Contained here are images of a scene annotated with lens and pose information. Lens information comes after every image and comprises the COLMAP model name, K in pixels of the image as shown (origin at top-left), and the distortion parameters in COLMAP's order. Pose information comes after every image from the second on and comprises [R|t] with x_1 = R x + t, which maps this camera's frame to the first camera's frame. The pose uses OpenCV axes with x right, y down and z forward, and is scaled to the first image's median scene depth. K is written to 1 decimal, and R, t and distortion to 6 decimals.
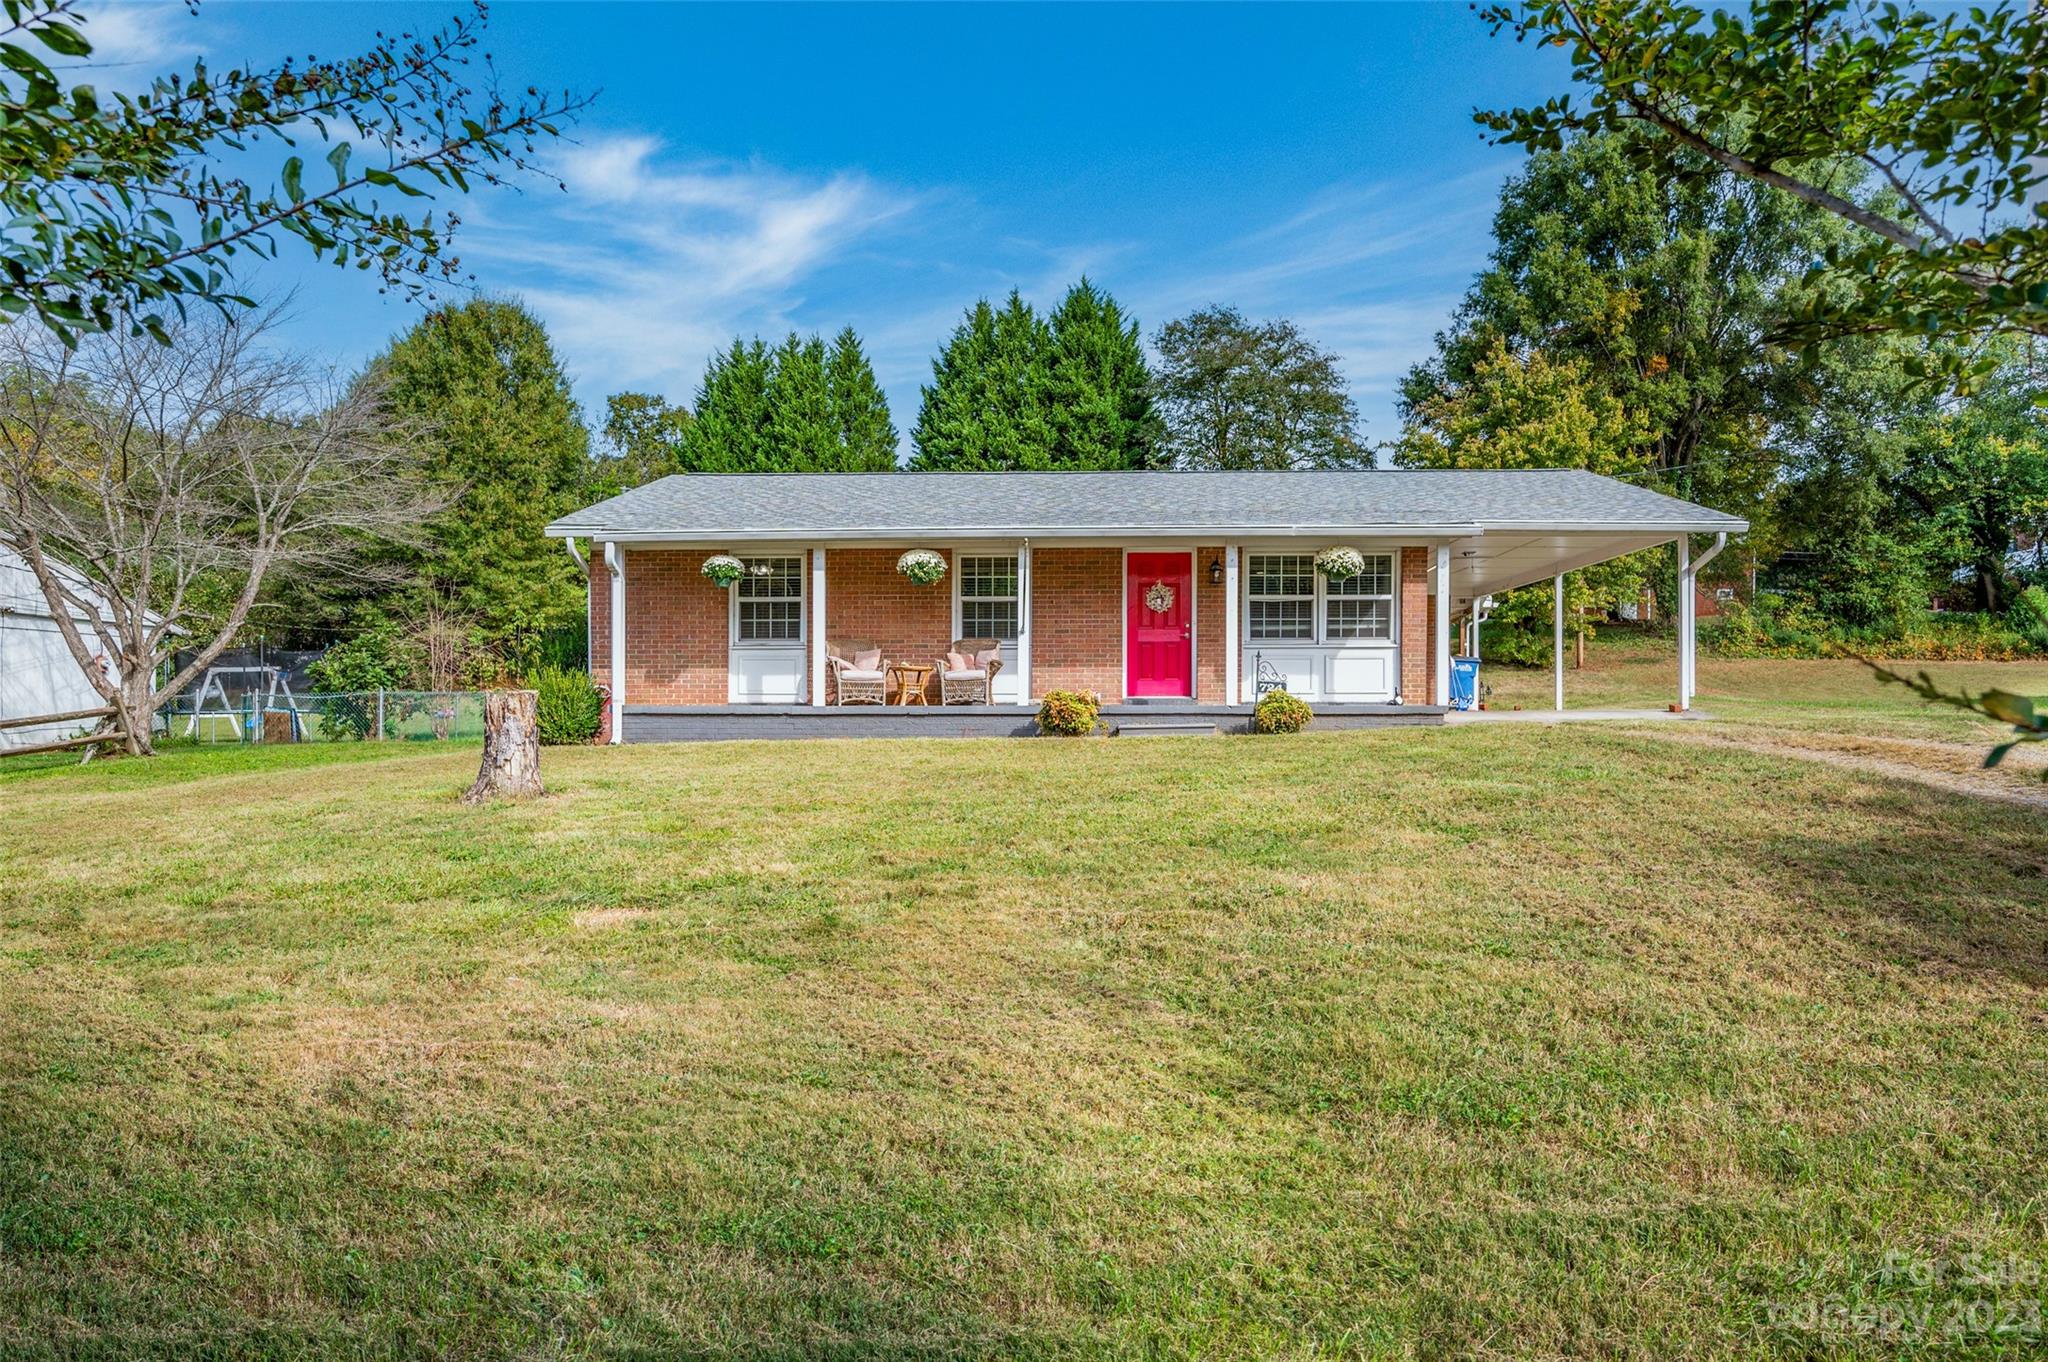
lens RADIAL K [[1135.4, 0, 1013.9], [0, 1135.4, 708.1], [0, 0, 1]] dist [-0.000307, 0.000137]
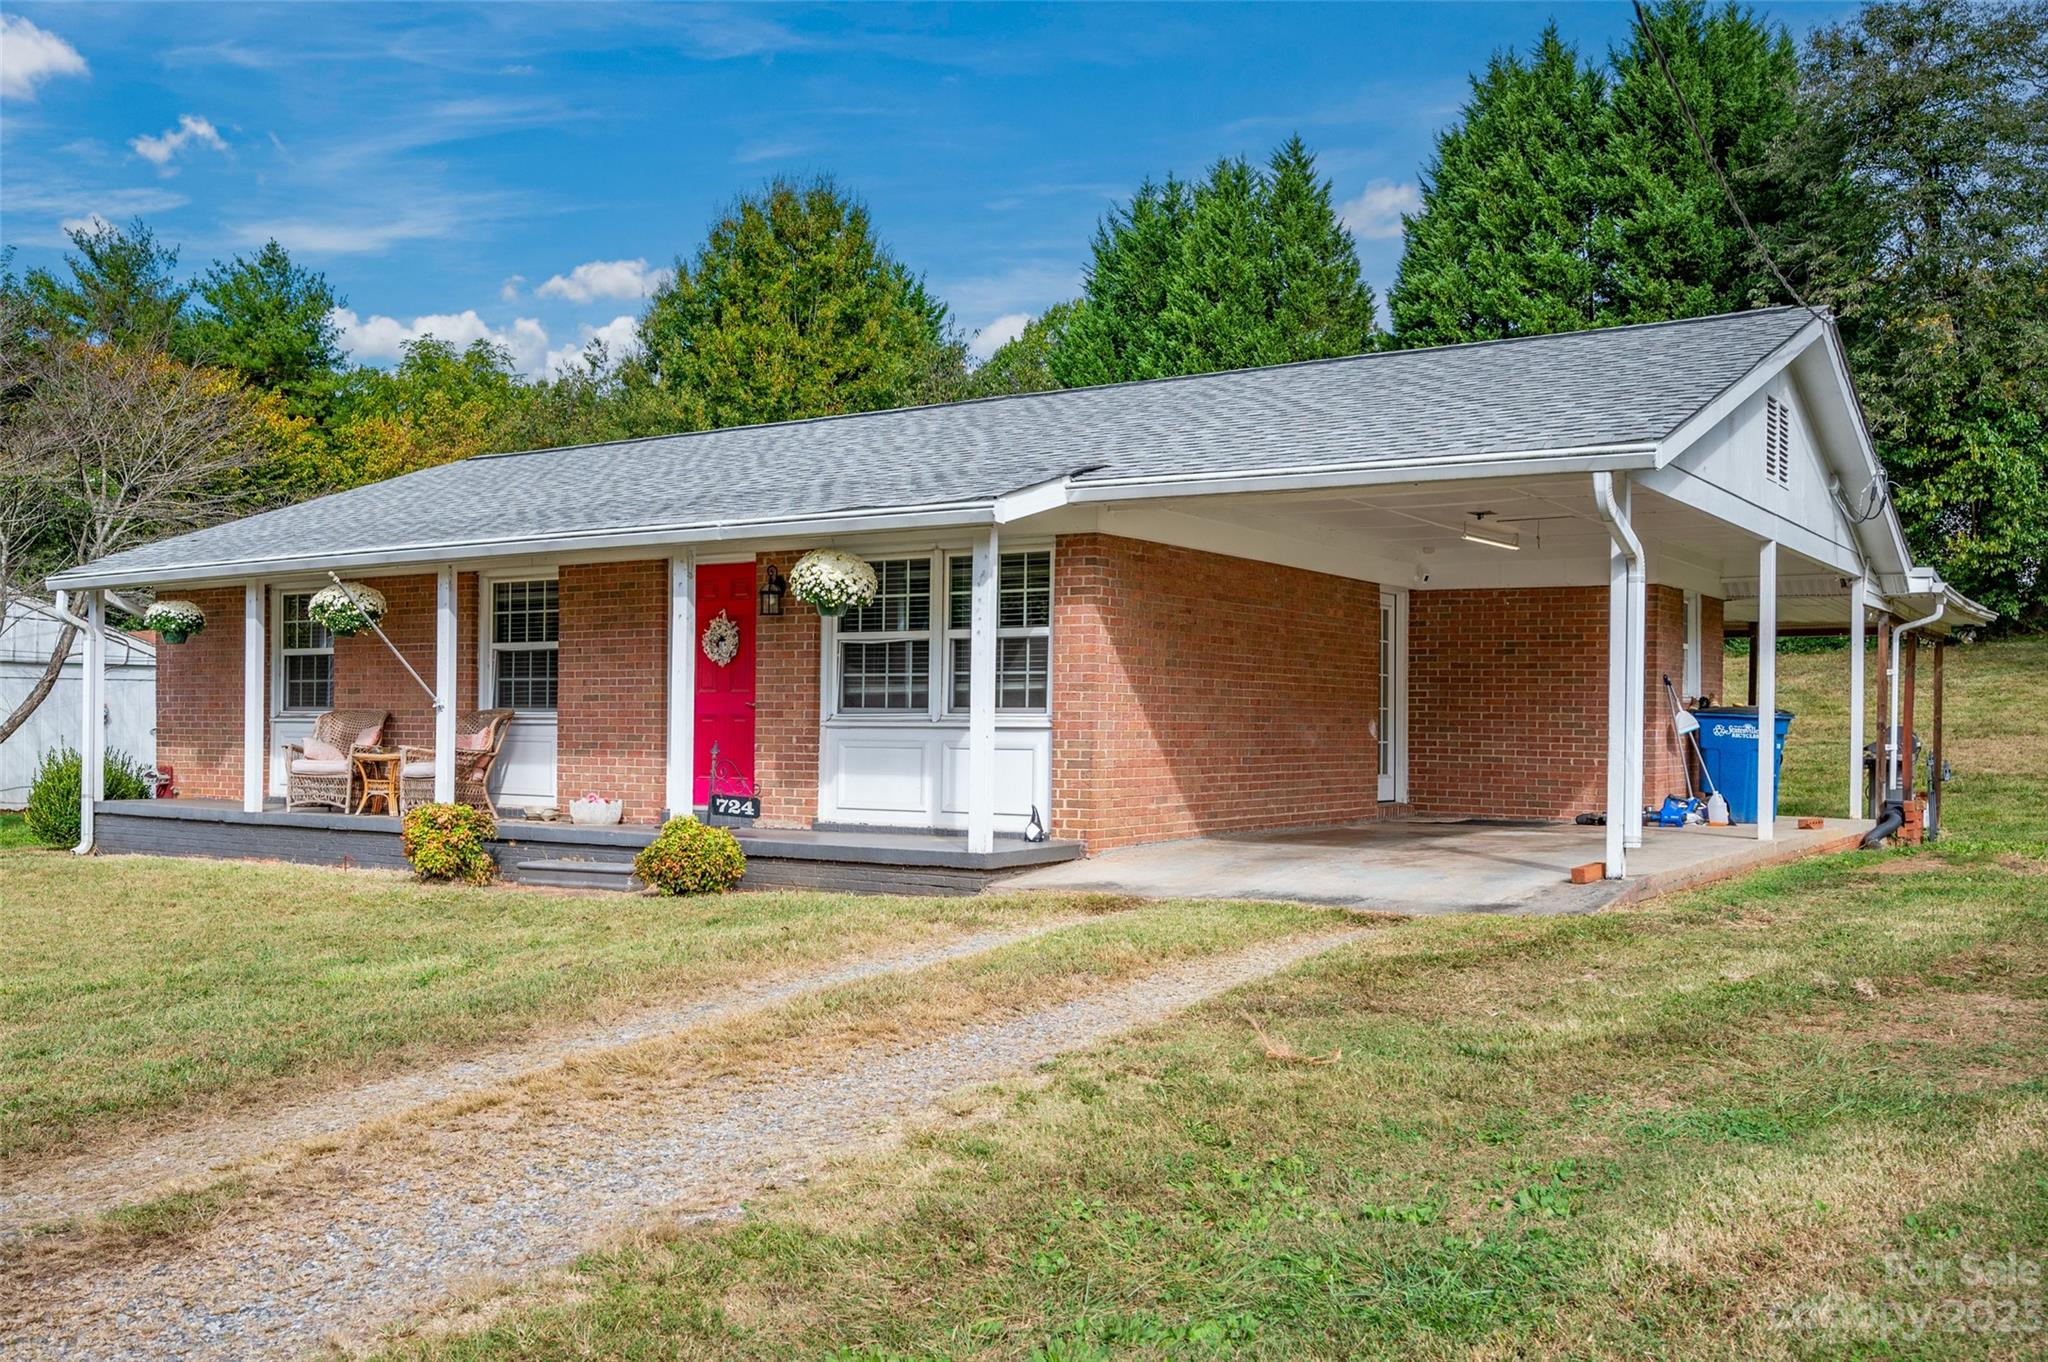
lens RADIAL K [[1792.7, 0, 1024.0], [0, 1792.7, 681.0], [0, 0, 1]] dist [-0.013485, 0.003926]
pose [[0.842071, -0.005437, -0.539339, 0.636693], [-0.004726, 0.999836, -0.017458, -0.050193], [0.539345, 0.017249, 0.841908, 0.249573]]
